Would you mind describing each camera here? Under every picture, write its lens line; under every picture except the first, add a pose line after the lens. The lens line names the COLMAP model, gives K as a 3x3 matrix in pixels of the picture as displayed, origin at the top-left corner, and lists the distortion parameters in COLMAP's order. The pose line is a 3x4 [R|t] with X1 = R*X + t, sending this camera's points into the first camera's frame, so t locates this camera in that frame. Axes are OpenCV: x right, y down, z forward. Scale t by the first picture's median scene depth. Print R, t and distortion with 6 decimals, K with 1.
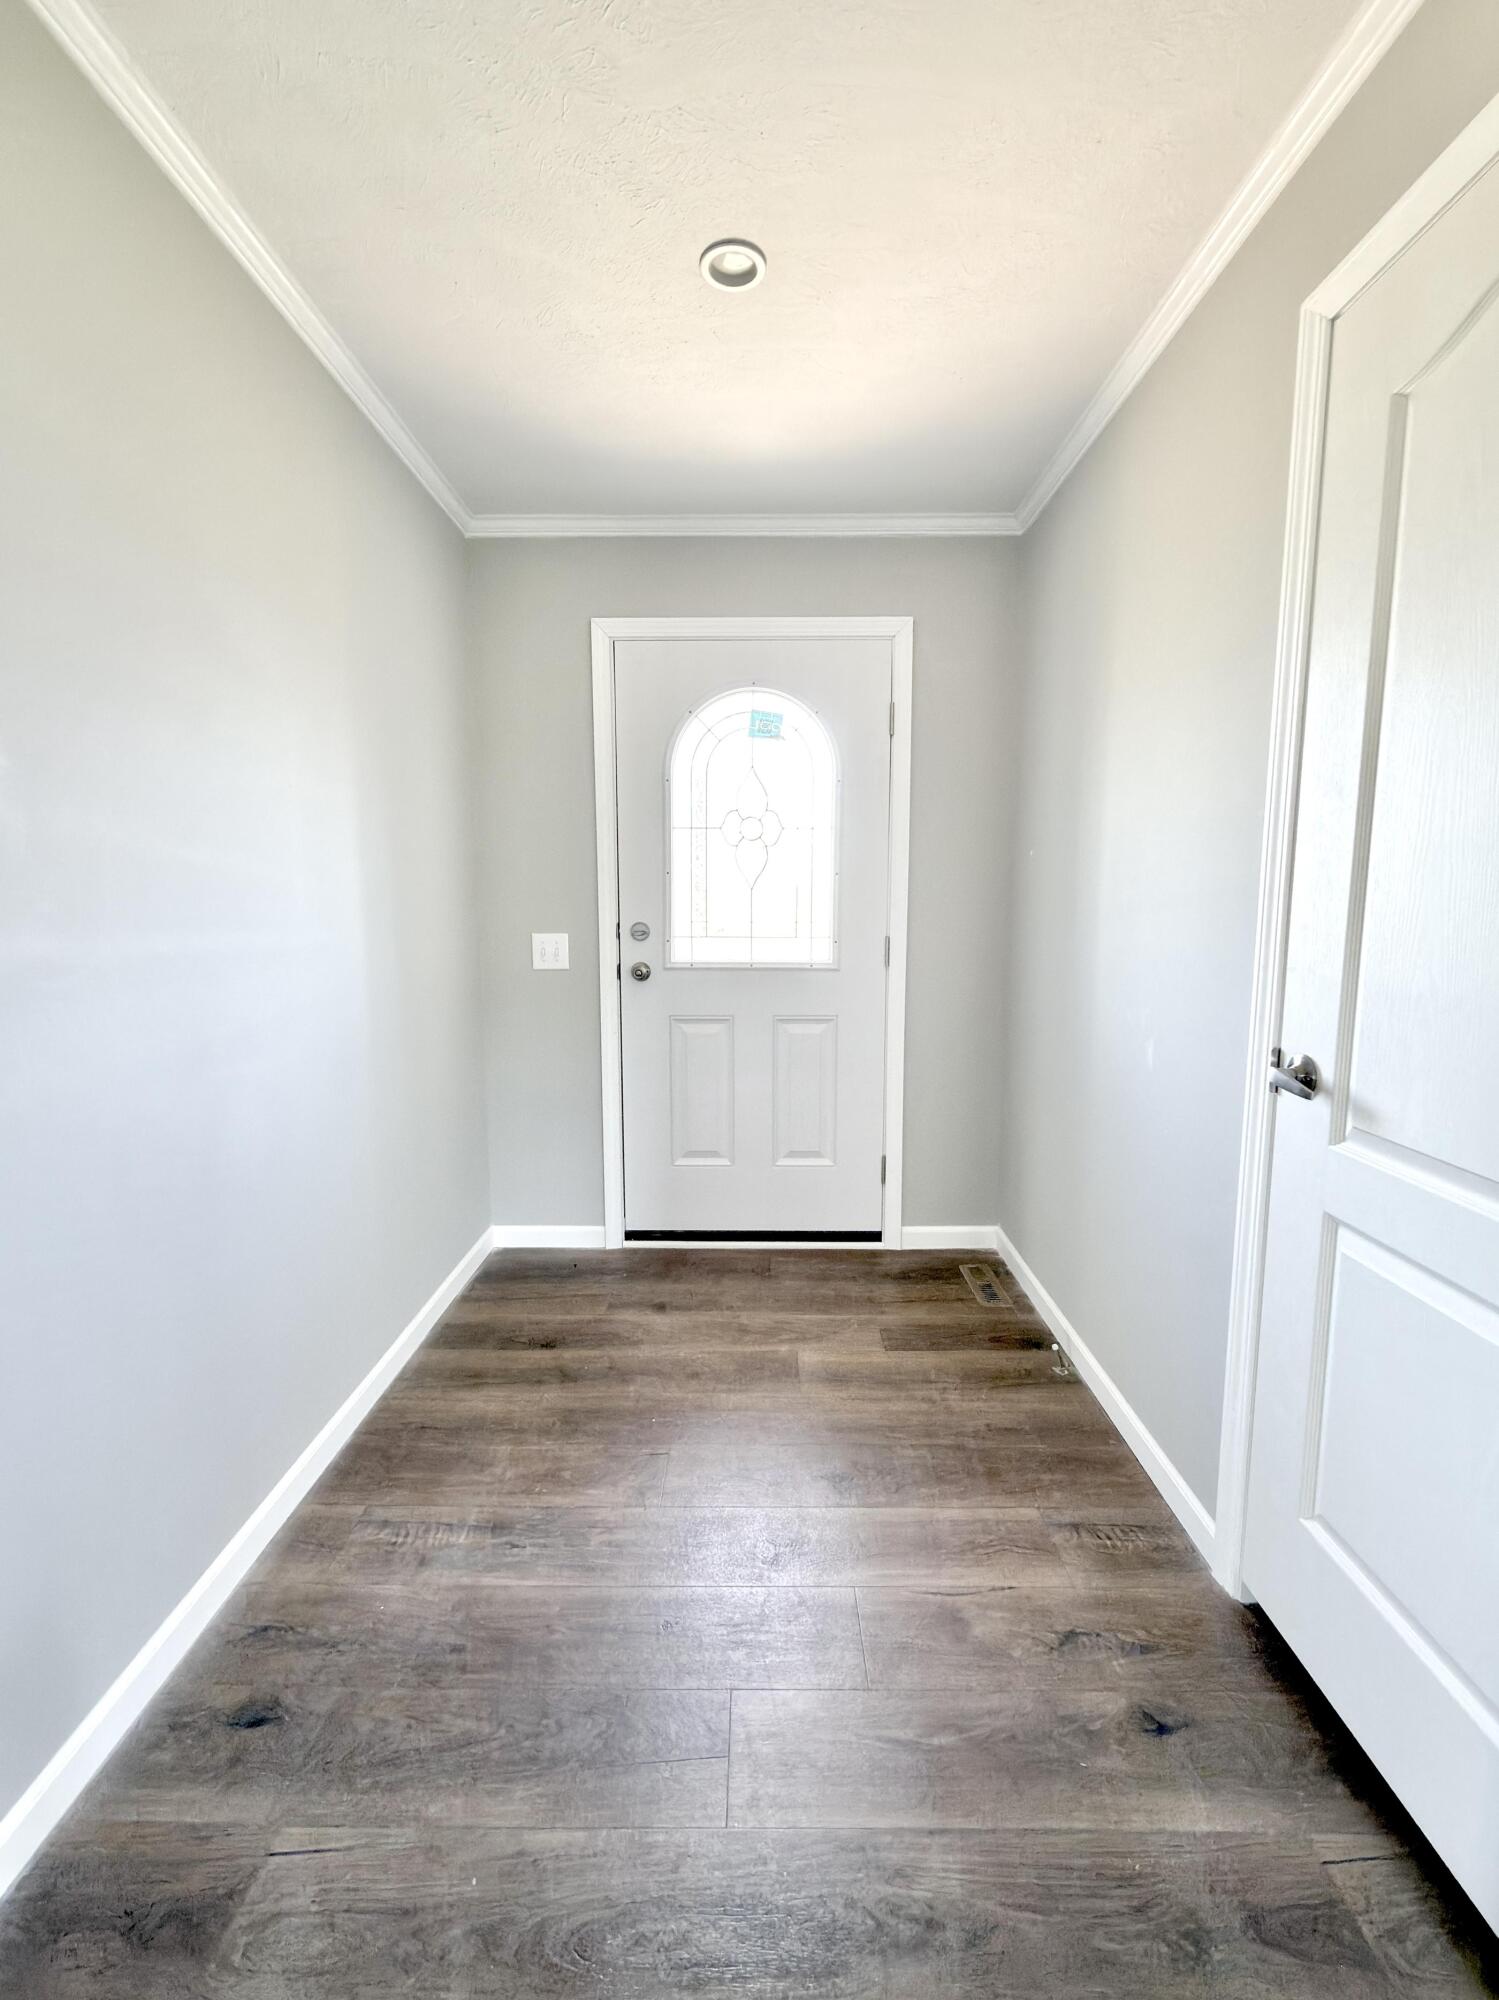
lens RADIAL K [[870.8, 0, 749.6], [0, 870.8, 1001.6], [0, 0, 1]] dist [0.000082, -0.000008]
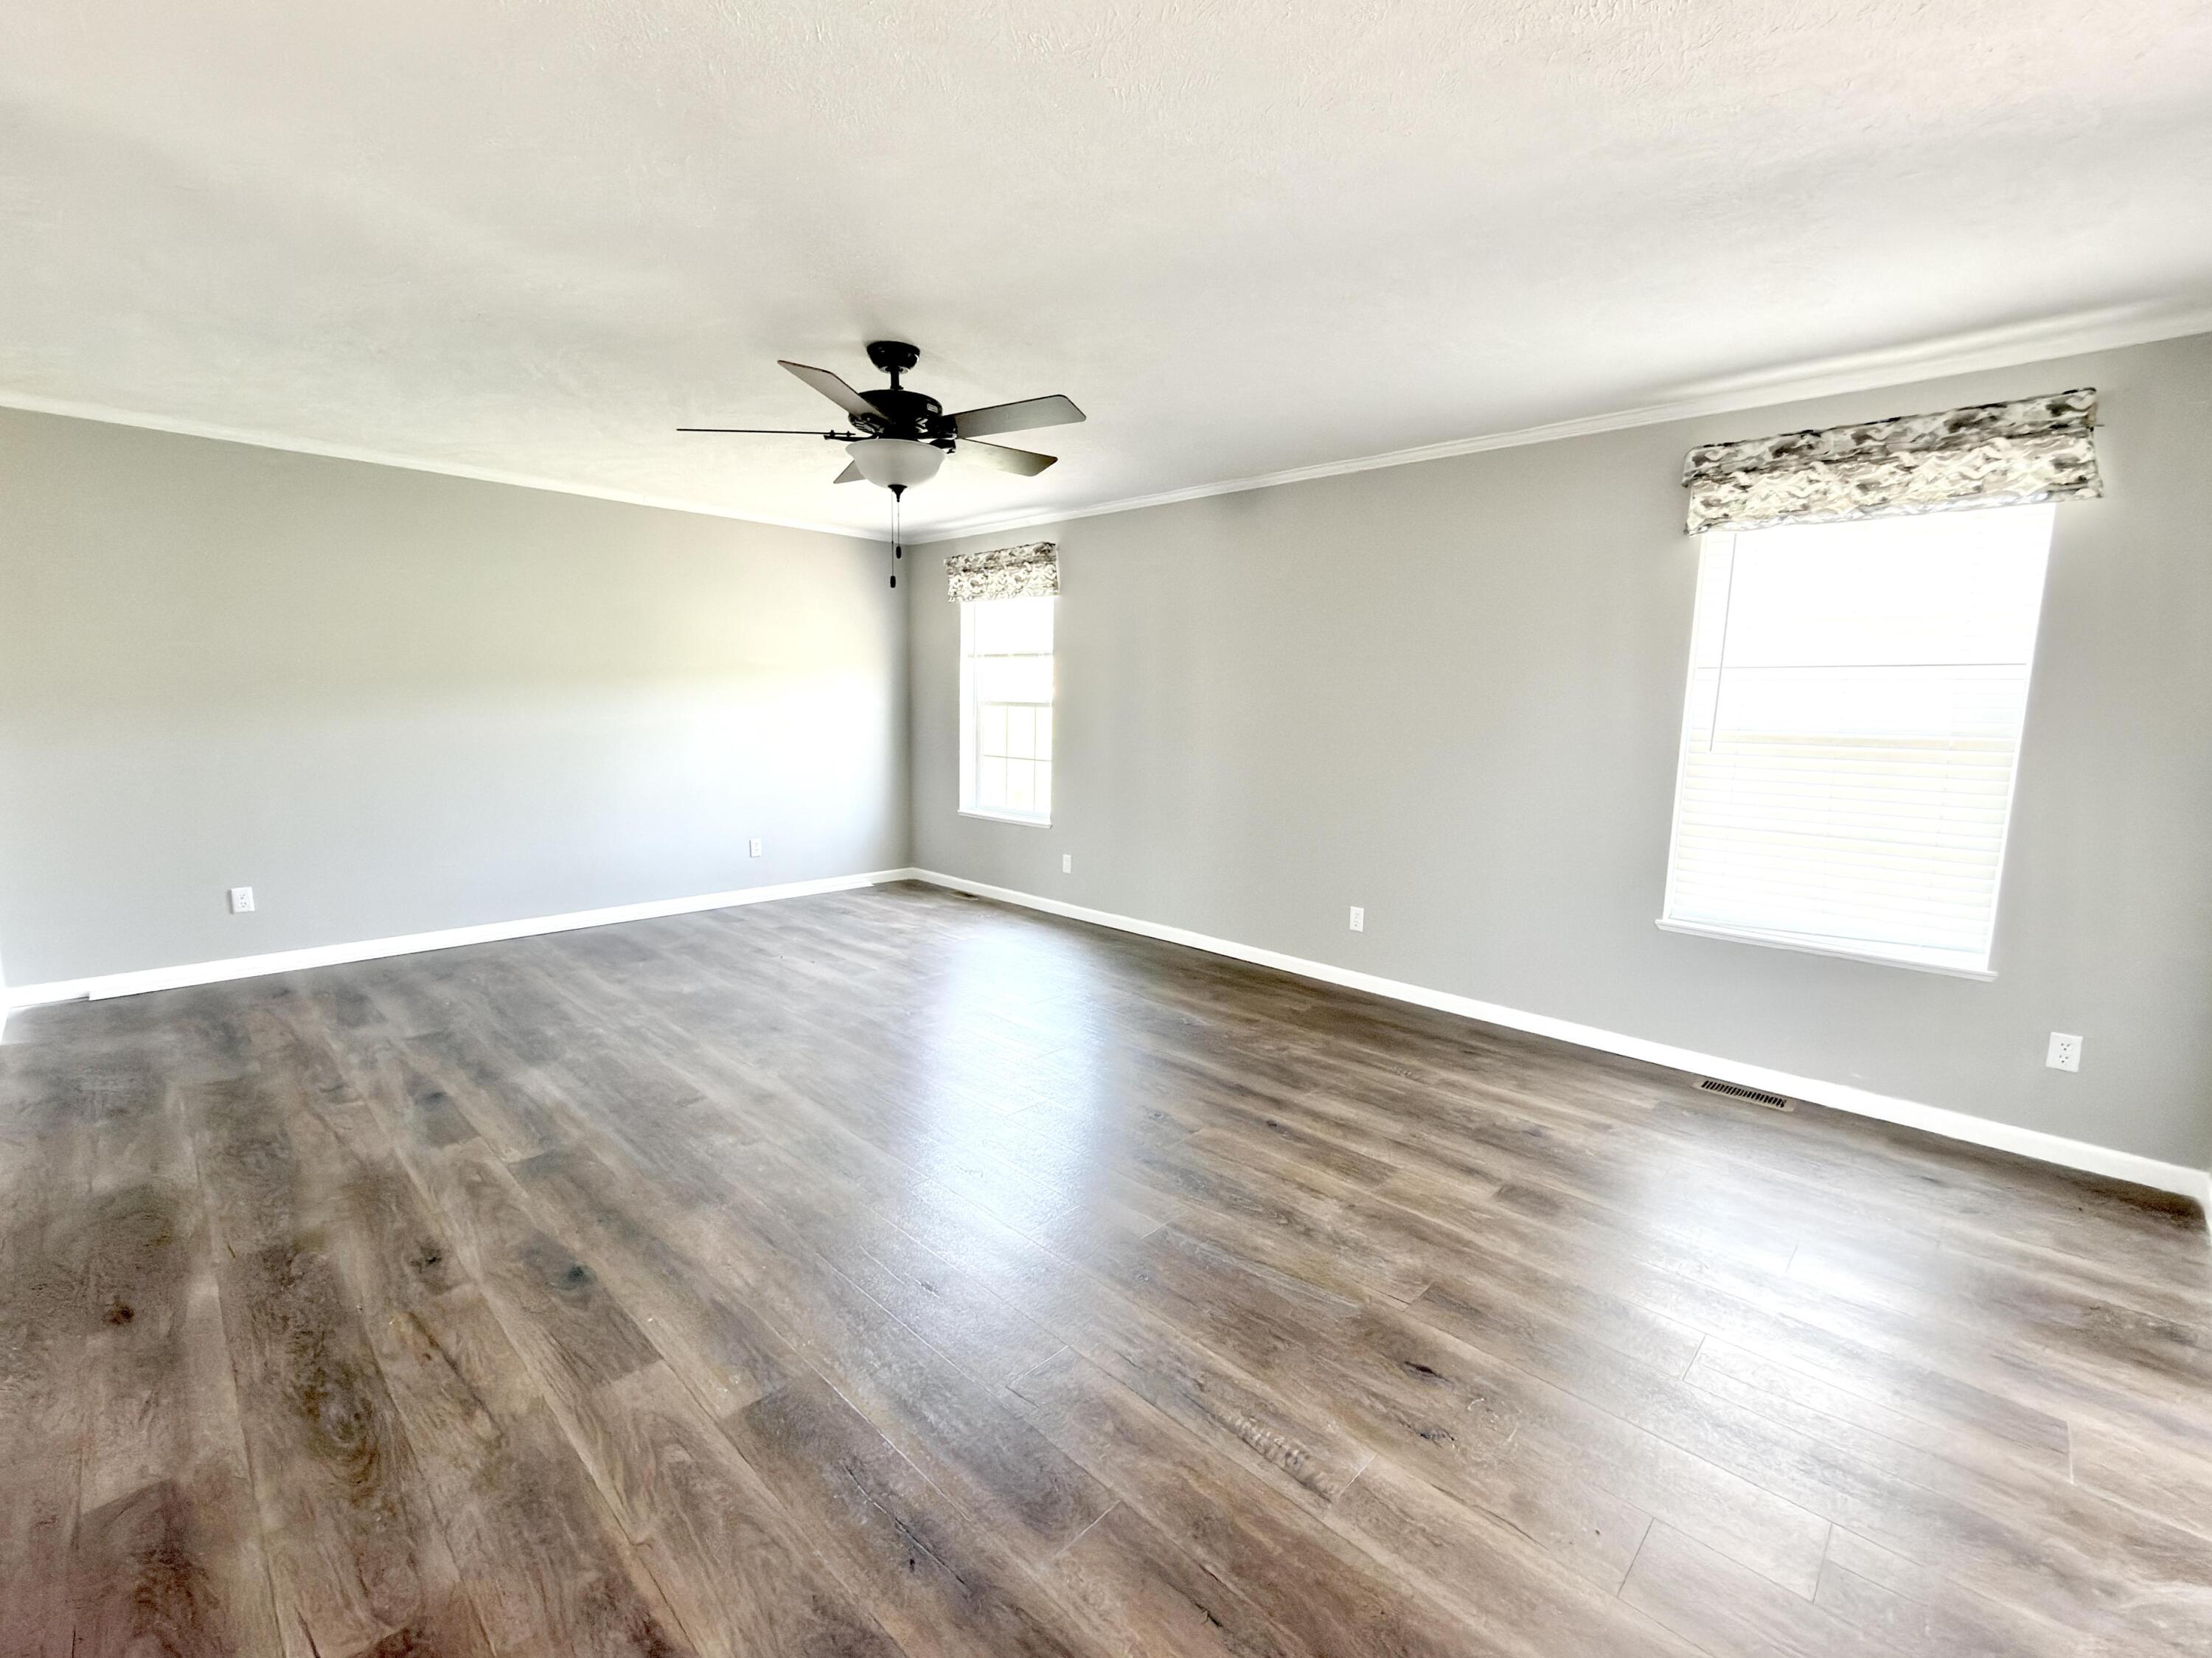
lens RADIAL K [[963.0, 0, 1100.7], [0, 963.0, 831.0], [0, 0, 1]] dist [0.000082, -0.000008]
pose [[-0.723814, -0.106508, 0.681725, -0.866355], [0.087716, 0.965795, 0.244020, -0.282320], [-0.684397, 0.236423, -0.689714, 1.669251]]
